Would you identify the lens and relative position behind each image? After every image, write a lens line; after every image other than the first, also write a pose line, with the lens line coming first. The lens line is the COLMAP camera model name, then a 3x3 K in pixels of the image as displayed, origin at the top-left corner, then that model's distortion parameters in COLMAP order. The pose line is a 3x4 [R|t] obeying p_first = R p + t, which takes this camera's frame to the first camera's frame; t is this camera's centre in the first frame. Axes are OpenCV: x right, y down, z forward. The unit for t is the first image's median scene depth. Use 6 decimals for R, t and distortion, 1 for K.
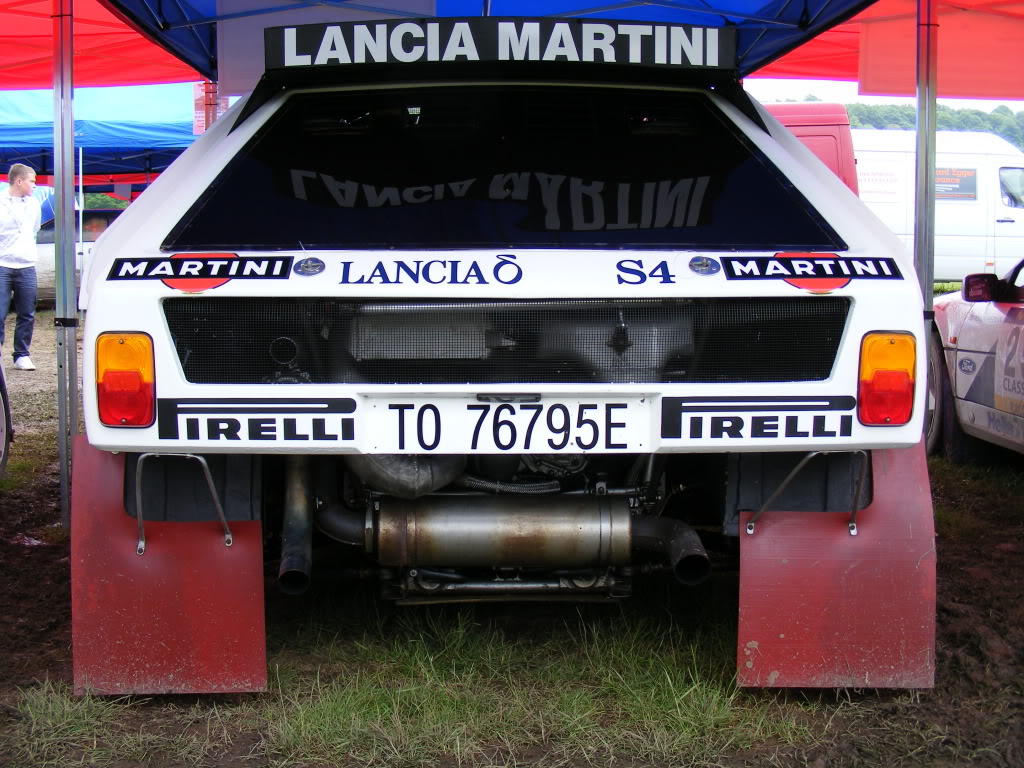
lens RADIAL K [[1313.6, 0, 512.3], [0, 1313.6, 381.7], [0, 0, 1]] dist [-0.106815, 0.000000]
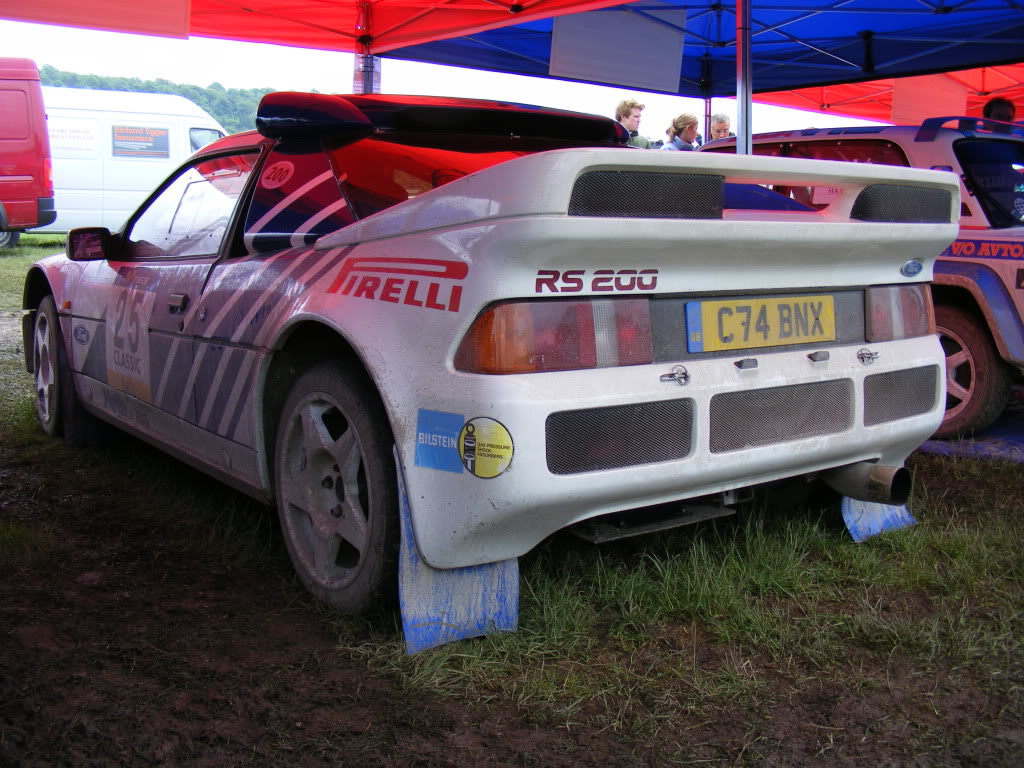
lens RADIAL K [[1123.8, 0, 511.0], [0, 1123.8, 384.1], [0, 0, 1]] dist [-0.098552, 0.000000]
pose [[0.819854, -0.071625, 0.568076, 0.166178], [0.038941, 0.996823, 0.069483, -0.019797], [-0.571248, -0.034844, 0.820038, 0.232612]]
